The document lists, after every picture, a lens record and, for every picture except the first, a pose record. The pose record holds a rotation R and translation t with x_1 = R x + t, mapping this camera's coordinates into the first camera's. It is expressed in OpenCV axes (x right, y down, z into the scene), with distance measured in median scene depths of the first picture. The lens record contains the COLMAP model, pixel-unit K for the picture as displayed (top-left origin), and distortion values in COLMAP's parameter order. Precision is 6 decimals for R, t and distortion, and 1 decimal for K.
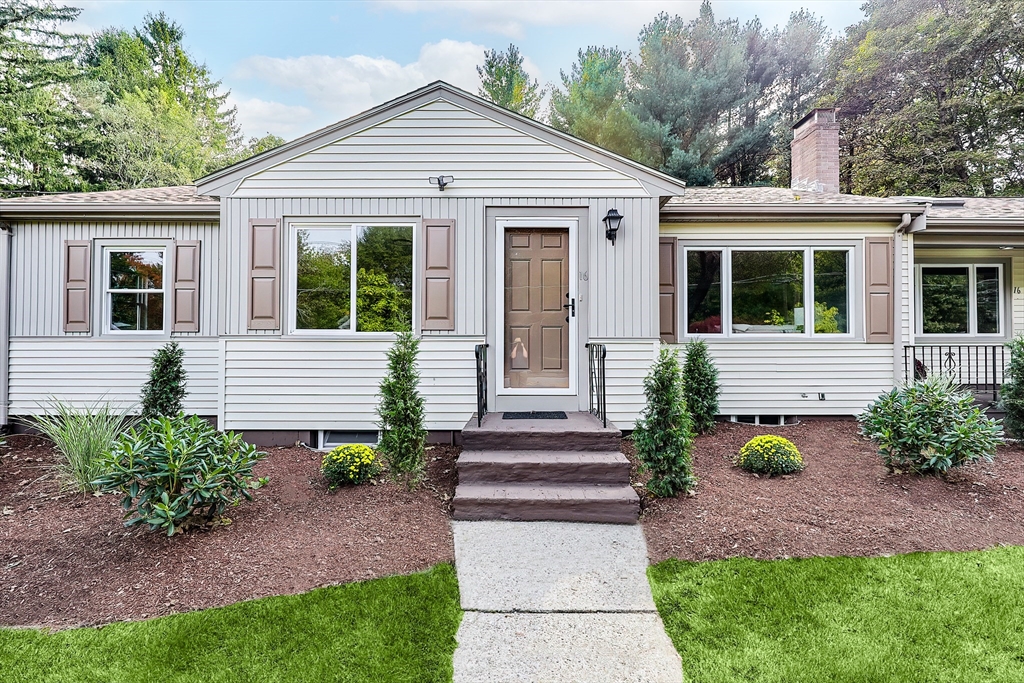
lens RADIAL K [[441.6, 0, 515.7], [0, 441.6, 334.1], [0, 0, 1]] dist [-0.000222, -0.001315]
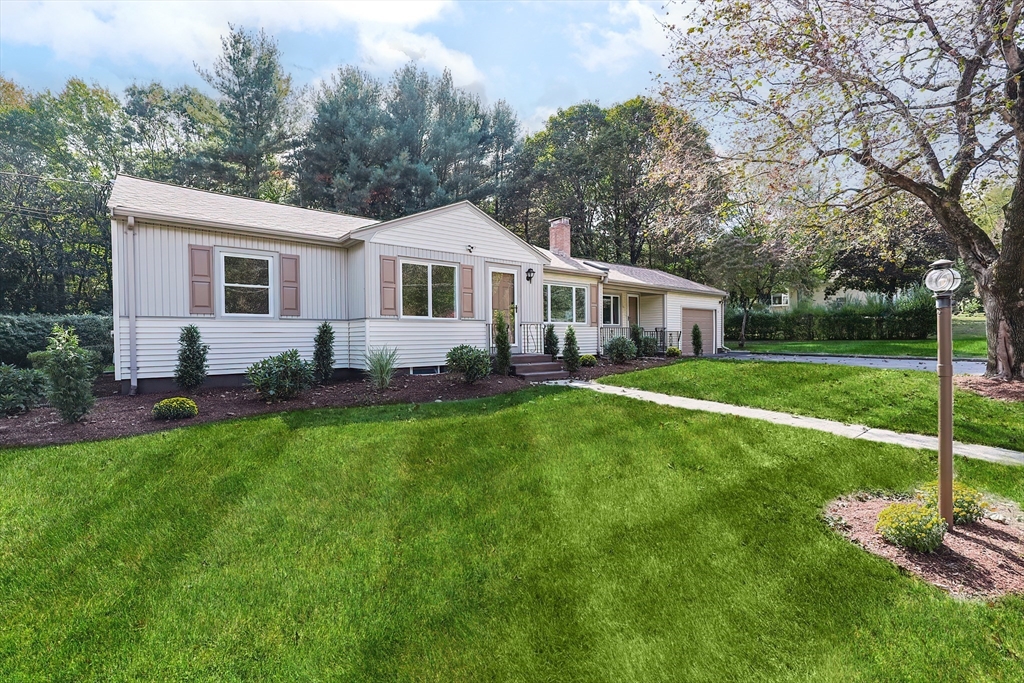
lens RADIAL K [[441.6, 0, 515.7], [0, 441.6, 339.3], [0, 0, 1]] dist [-0.000222, -0.001315]
pose [[0.771247, -0.011048, 0.636441, -1.155565], [-0.003739, 0.999753, 0.021885, 0.042153], [-0.636525, -0.019258, 0.771015, -0.677919]]
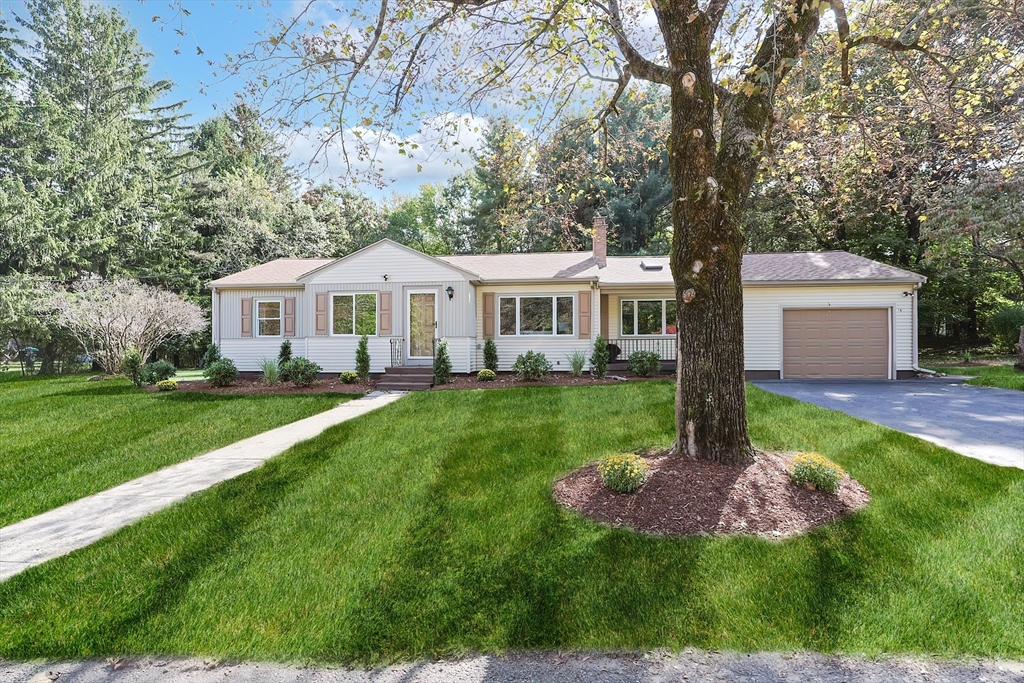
lens RADIAL K [[441.6, 0, 511.7], [0, 441.6, 344.4], [0, 0, 1]] dist [-0.000222, -0.001315]
pose [[0.994580, -0.006005, -0.103797, 0.710710], [0.006858, 0.999946, 0.007863, 0.030644], [0.103745, -0.008532, 0.994567, -1.284186]]
